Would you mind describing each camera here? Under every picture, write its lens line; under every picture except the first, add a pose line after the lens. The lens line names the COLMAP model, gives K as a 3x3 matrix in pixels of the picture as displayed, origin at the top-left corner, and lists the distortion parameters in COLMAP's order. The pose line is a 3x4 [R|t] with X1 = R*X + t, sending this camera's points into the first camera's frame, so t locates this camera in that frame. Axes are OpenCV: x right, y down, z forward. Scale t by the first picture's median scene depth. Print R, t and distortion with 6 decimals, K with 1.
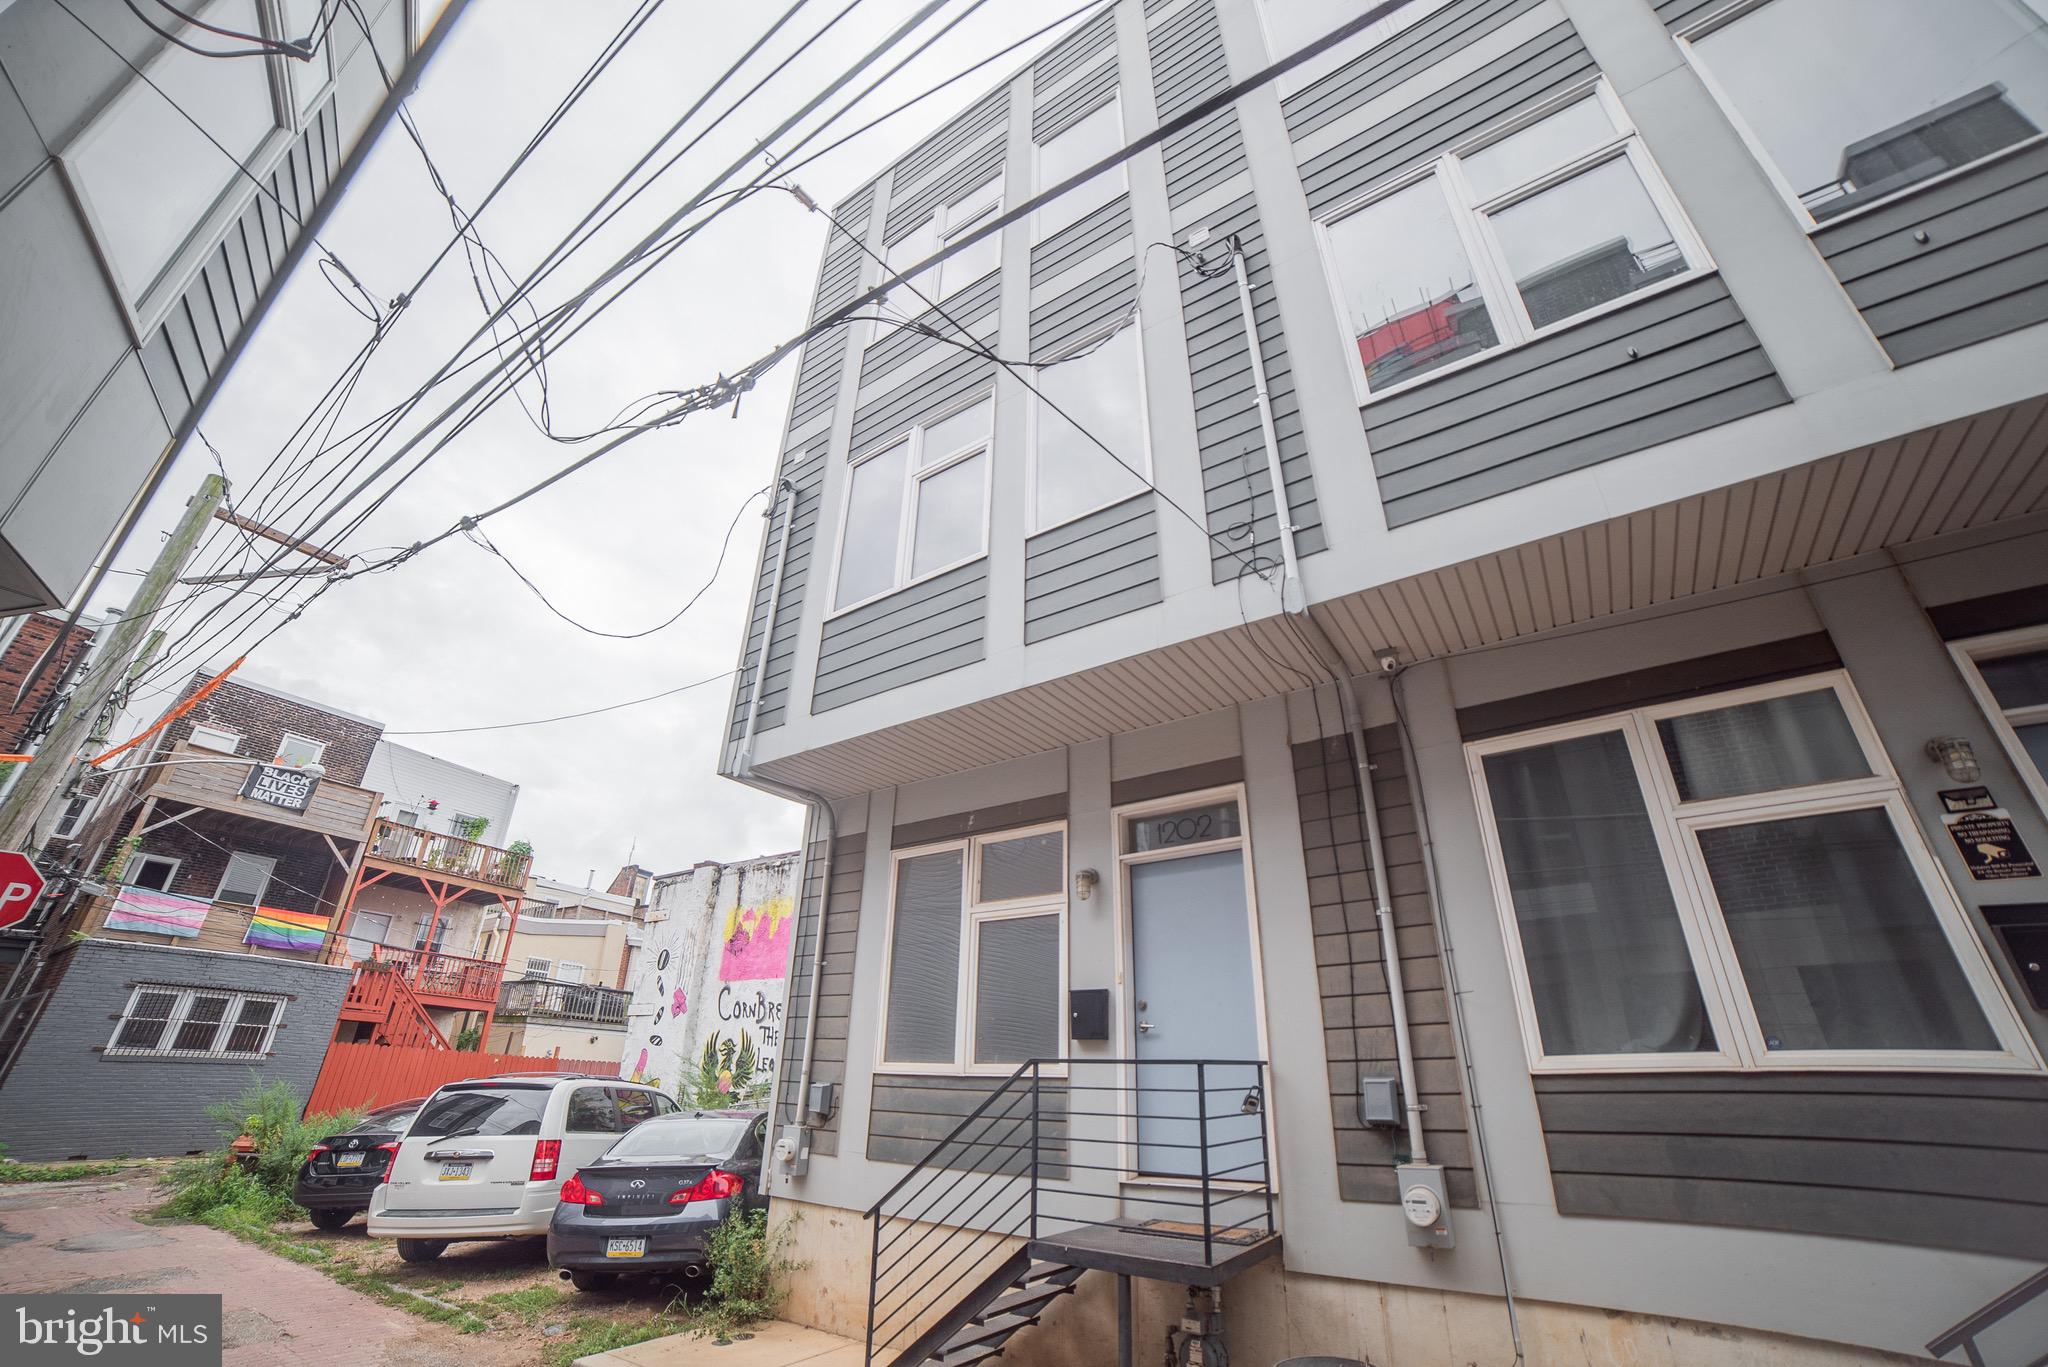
lens RADIAL K [[830.4, 0, 1011.0], [0, 830.4, 684.2], [0, 0, 1]] dist [-0.110913, 0.038165]
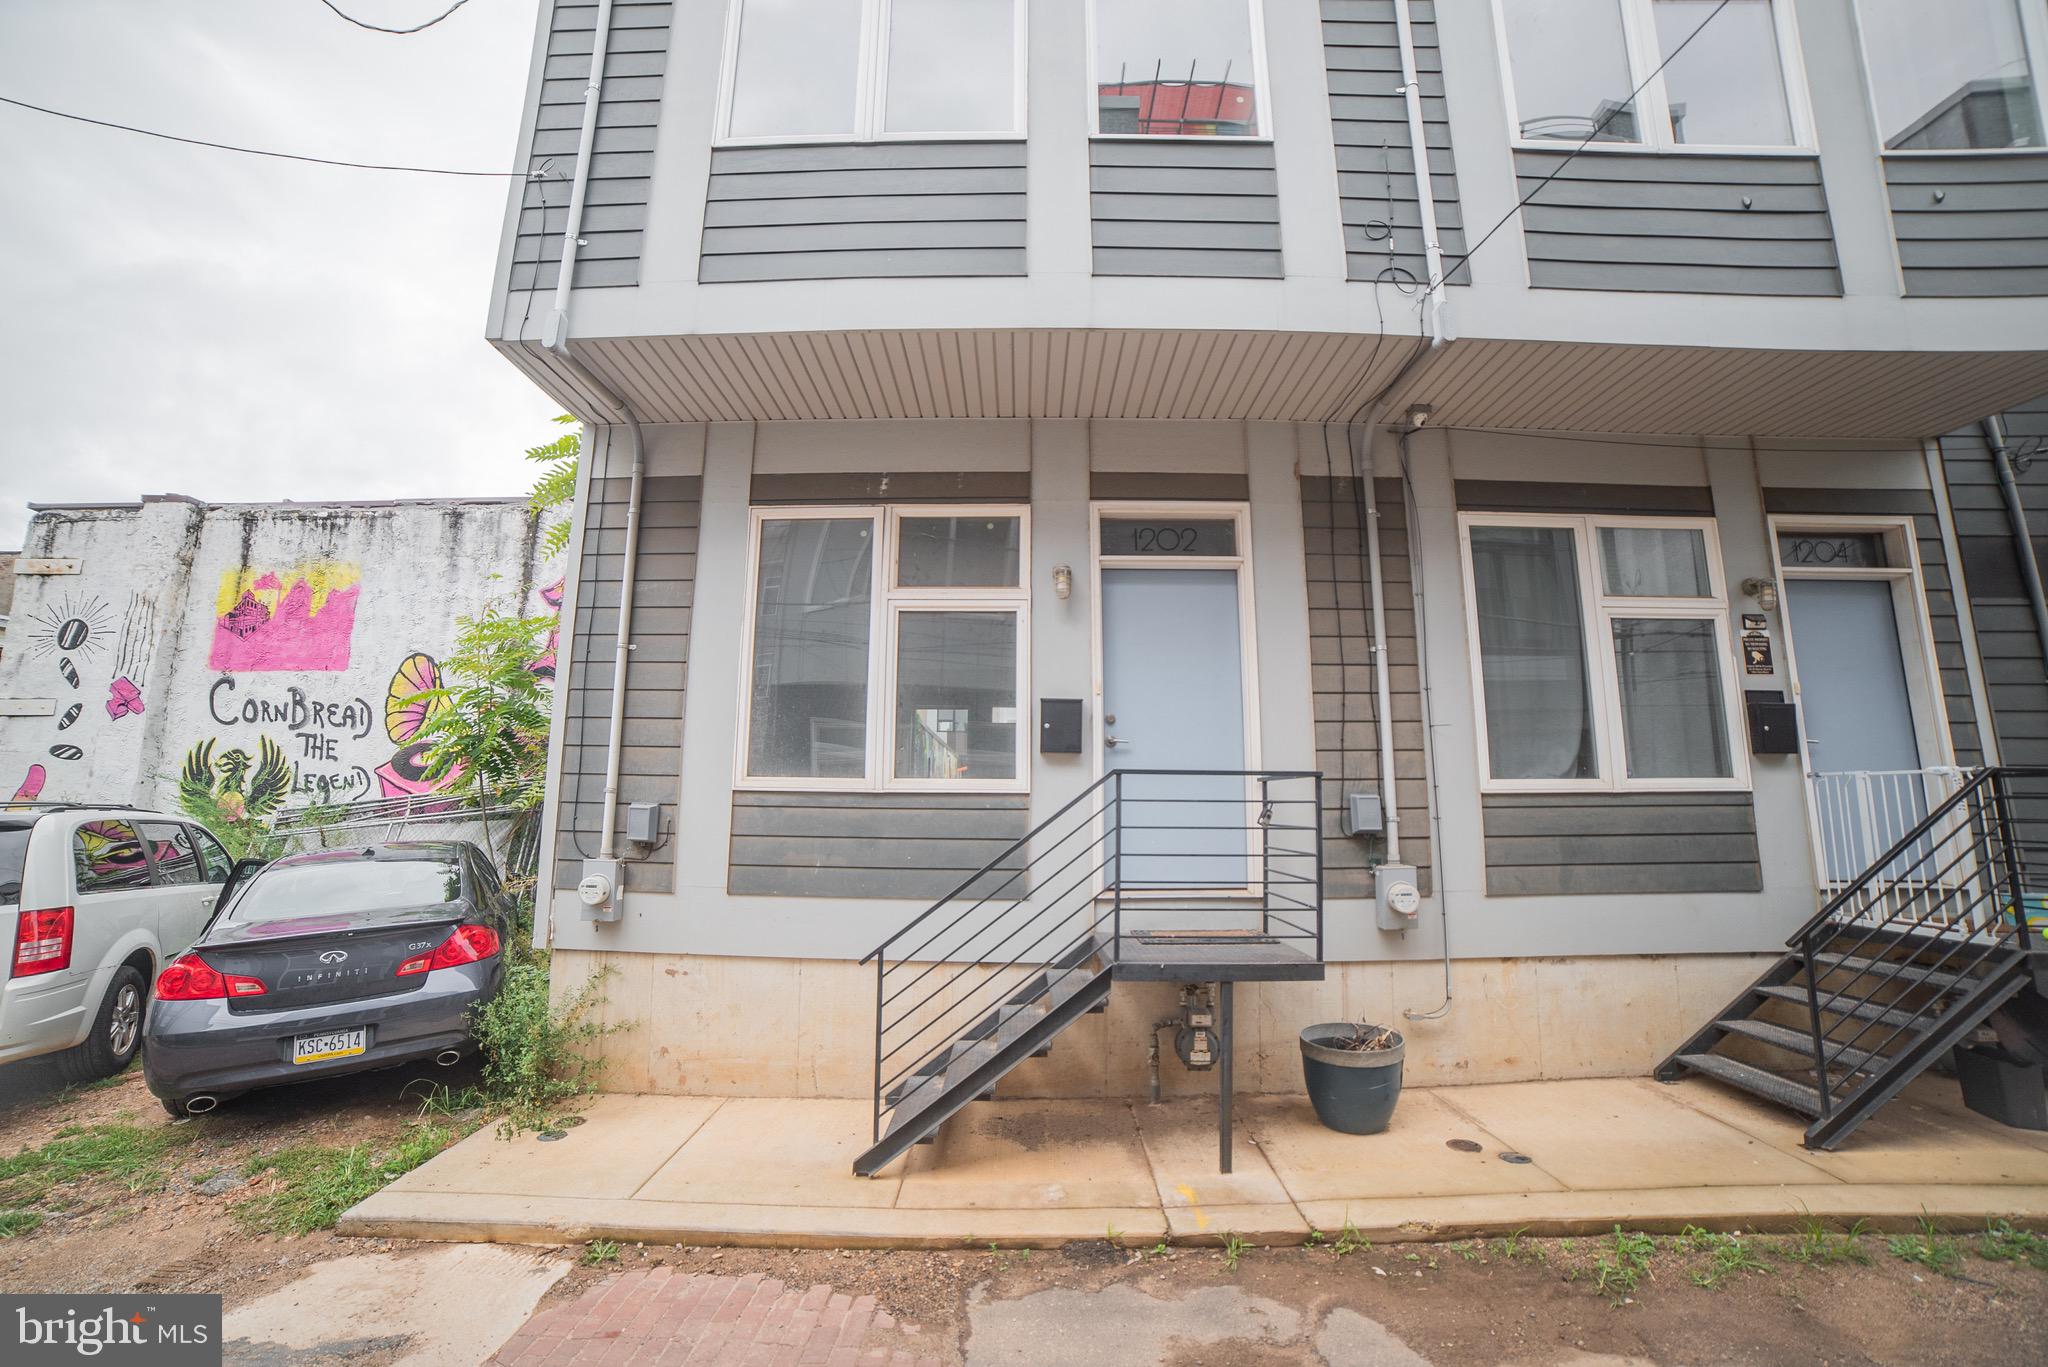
lens RADIAL K [[830.4, 0, 1011.0], [0, 830.4, 684.2], [0, 0, 1]] dist [-0.110913, 0.038165]
pose [[0.821148, 0.071194, 0.566257, -0.412419], [-0.241297, 0.942454, 0.231420, 0.146103], [-0.517196, -0.326666, 0.791074, 0.287625]]
